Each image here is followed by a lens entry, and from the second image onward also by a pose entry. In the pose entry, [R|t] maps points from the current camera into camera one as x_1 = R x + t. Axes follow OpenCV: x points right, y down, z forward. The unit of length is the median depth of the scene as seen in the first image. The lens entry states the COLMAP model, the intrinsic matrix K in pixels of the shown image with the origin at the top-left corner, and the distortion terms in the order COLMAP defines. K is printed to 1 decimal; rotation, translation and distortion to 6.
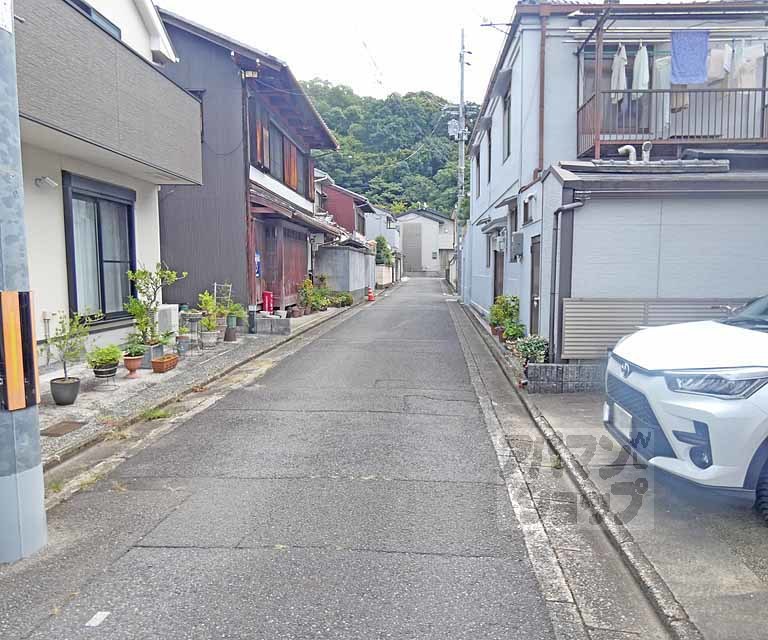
lens RADIAL K [[527.1, 0, 403.1], [0, 527.1, 320.6], [0, 0, 1]] dist [-0.006612, -0.001523]
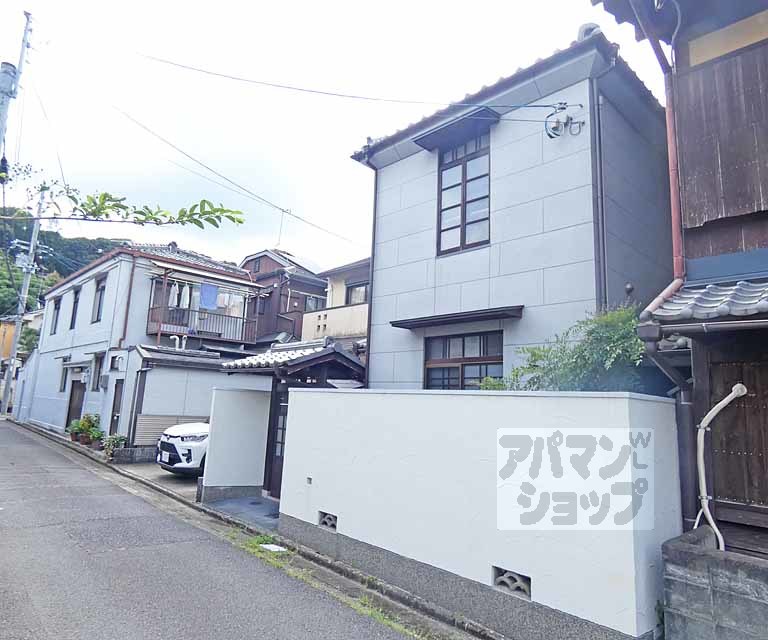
lens RADIAL K [[527.1, 0, 403.1], [0, 527.1, 320.6], [0, 0, 1]] dist [-0.006612, -0.001523]
pose [[0.681269, 0.151610, 0.716162, -0.396057], [0.020306, 0.974028, -0.225516, 0.065923], [-0.731752, 0.168179, 0.660496, -0.898891]]
